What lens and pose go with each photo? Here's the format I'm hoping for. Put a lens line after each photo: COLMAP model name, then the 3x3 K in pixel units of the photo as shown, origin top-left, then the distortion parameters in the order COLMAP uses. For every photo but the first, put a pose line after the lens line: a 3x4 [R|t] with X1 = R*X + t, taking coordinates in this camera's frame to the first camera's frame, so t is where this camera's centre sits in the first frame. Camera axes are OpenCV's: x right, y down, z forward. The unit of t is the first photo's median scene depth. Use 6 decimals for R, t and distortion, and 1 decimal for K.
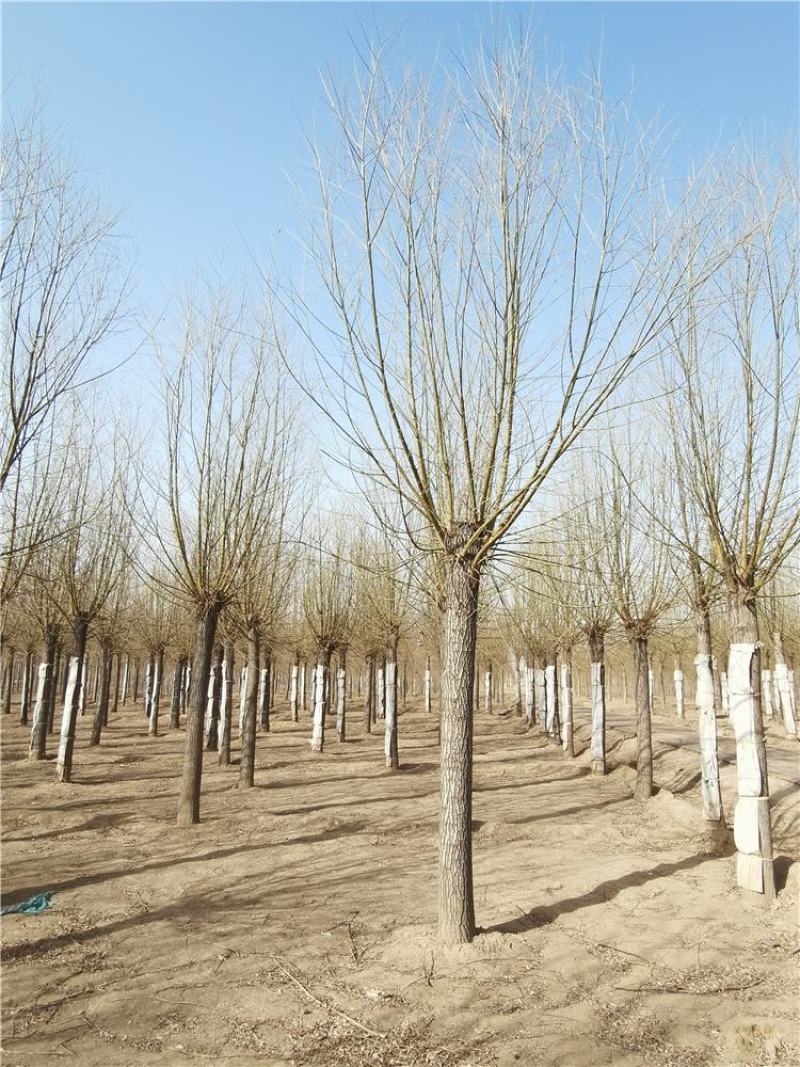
lens RADIAL K [[730.9, 0, 400.0], [0, 730.9, 533.5], [0, 0, 1]] dist [-0.072540, 0.114534]
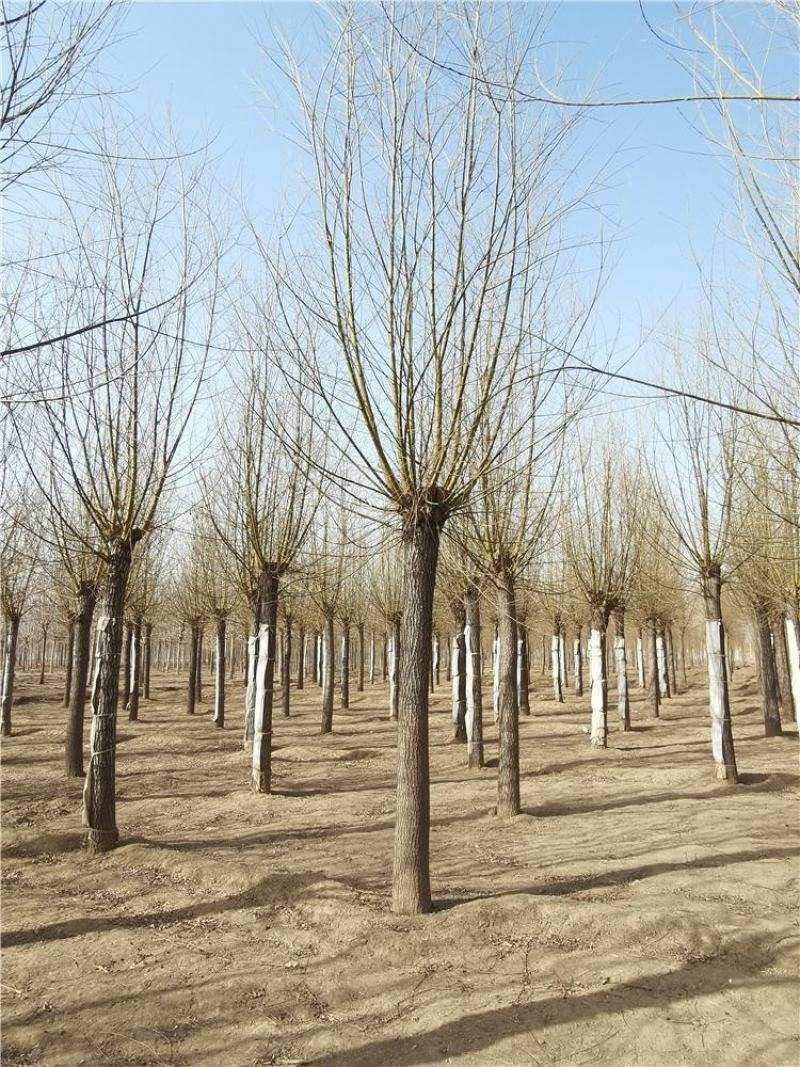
lens RADIAL K [[730.9, 0, 400.0], [0, 730.9, 533.5], [0, 0, 1]] dist [-0.072540, 0.114534]
pose [[0.943711, -0.068314, -0.323641, -0.060176], [0.078983, 0.996677, 0.019929, 0.061318], [0.321204, -0.044370, 0.945970, 0.283175]]
